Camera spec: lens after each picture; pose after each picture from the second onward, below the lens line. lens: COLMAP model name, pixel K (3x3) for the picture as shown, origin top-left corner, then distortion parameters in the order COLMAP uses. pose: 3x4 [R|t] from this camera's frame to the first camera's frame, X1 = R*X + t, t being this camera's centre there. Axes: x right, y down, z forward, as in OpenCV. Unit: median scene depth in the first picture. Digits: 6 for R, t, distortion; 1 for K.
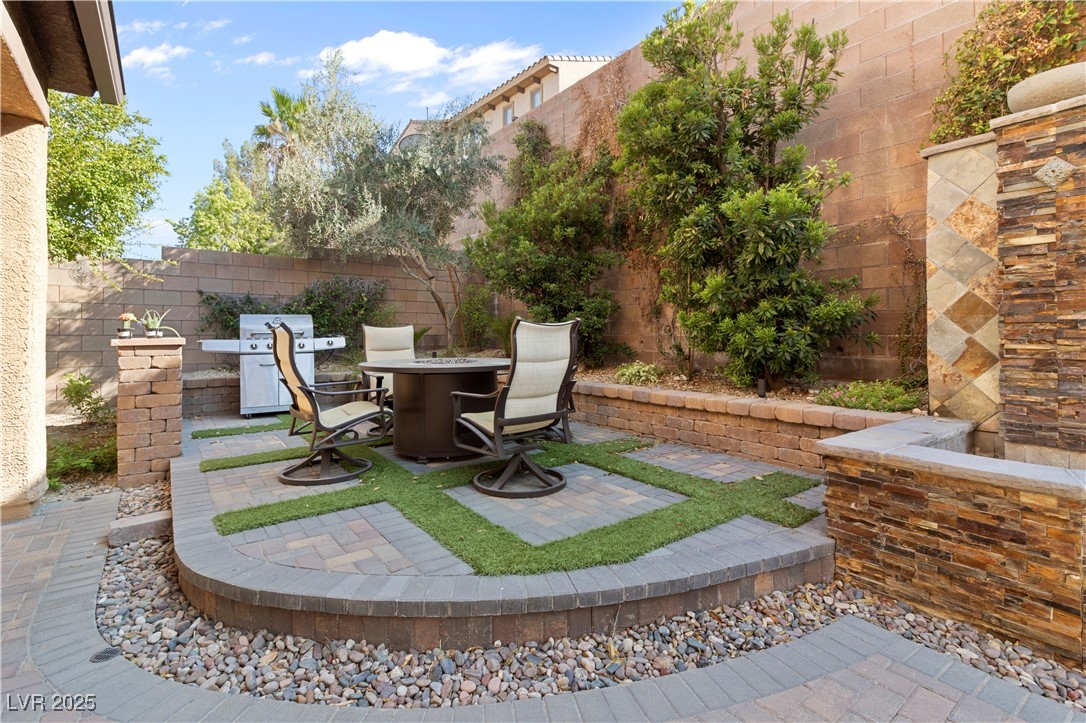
lens RADIAL K [[507.4, 0, 537.5], [0, 507.4, 331.2], [0, 0, 1]] dist [0.003284, 0.000233]
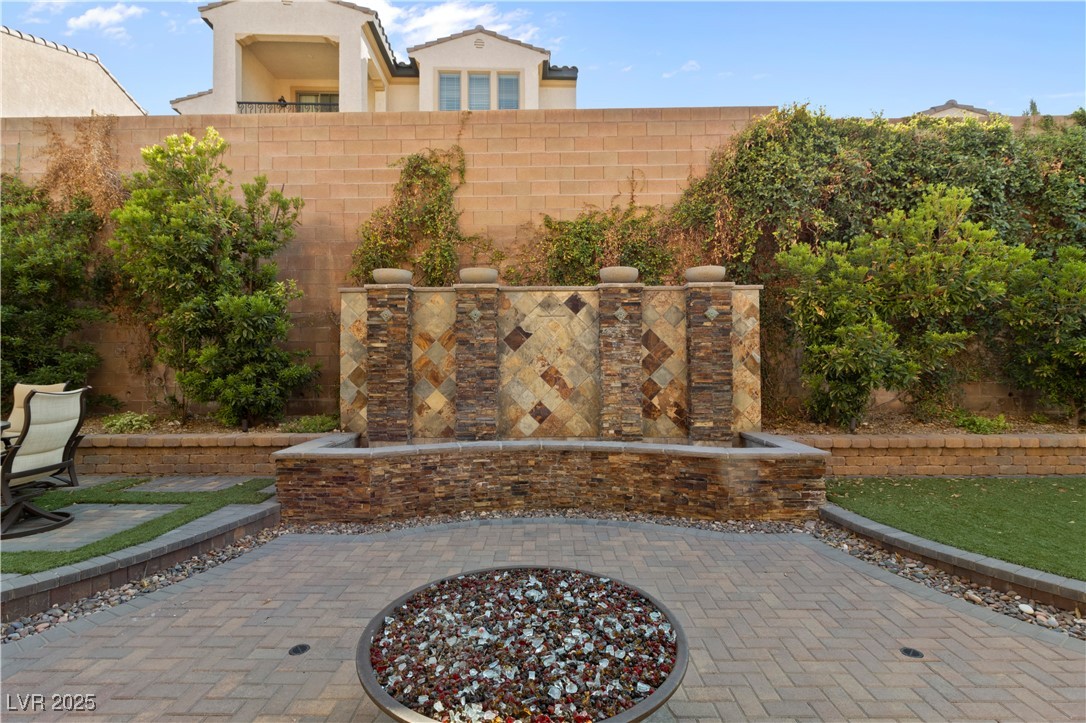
lens RADIAL K [[507.4, 0, 550.3], [0, 507.4, 354.4], [0, 0, 1]] dist [0.003284, 0.000233]
pose [[0.590208, 0.015622, 0.807100, -0.280383], [-0.004052, 0.999857, -0.016390, -0.092187], [-0.807241, 0.006403, 0.590187, -0.724712]]
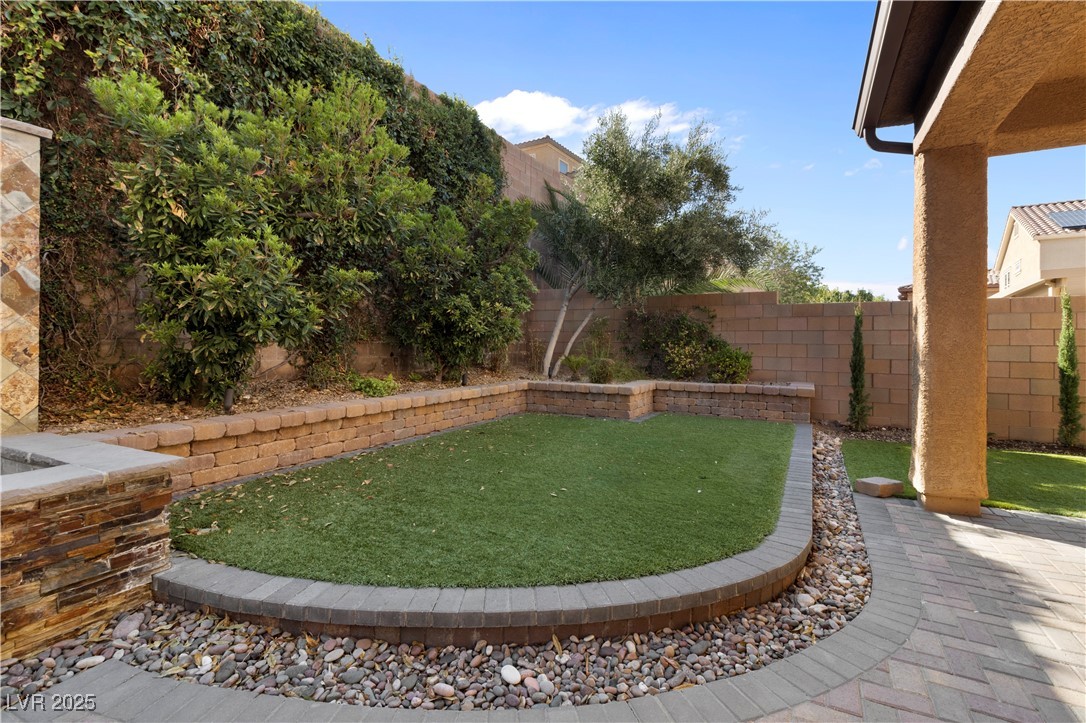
lens RADIAL K [[507.4, 0, 538.4], [0, 507.4, 338.7], [0, 0, 1]] dist [0.003284, 0.000233]
pose [[-0.438078, 0.006615, 0.898913, 0.494132], [-0.014425, 0.999792, -0.014388, -0.005927], [-0.898821, -0.019270, -0.437892, -0.647360]]
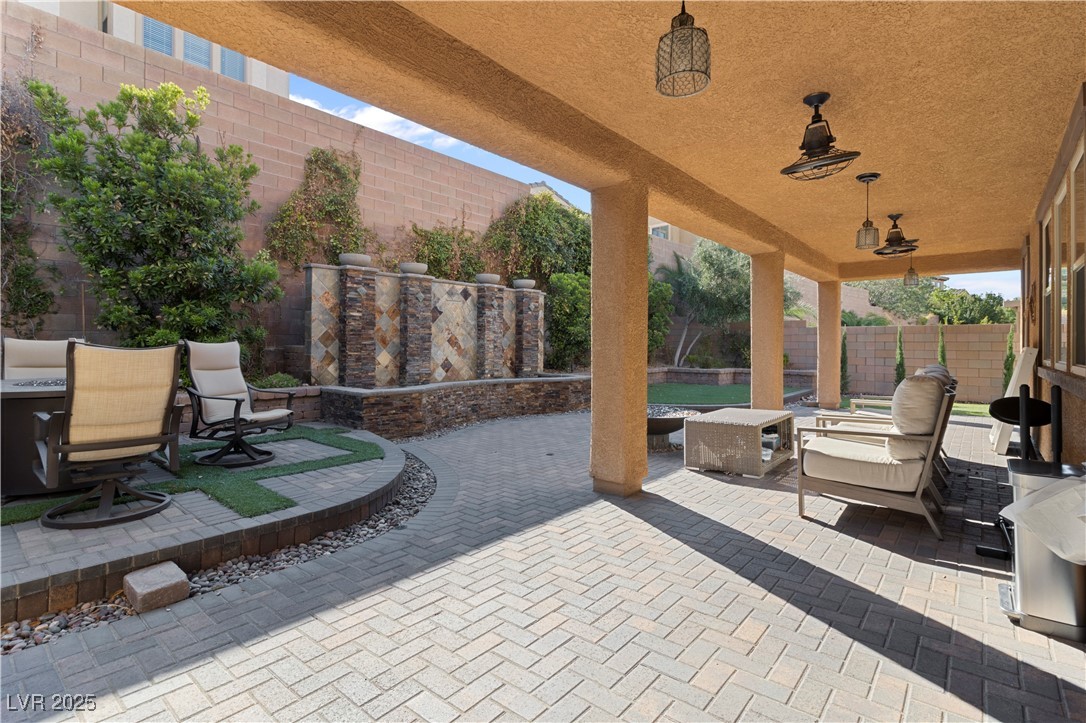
lens RADIAL K [[507.4, 0, 554.5], [0, 507.4, 350.1], [0, 0, 1]] dist [0.003284, 0.000233]
pose [[-0.253153, -0.009142, 0.967383, -1.649662], [-0.014652, 0.999877, 0.005615, -0.015461], [-0.967315, -0.012752, -0.253255, 0.566495]]
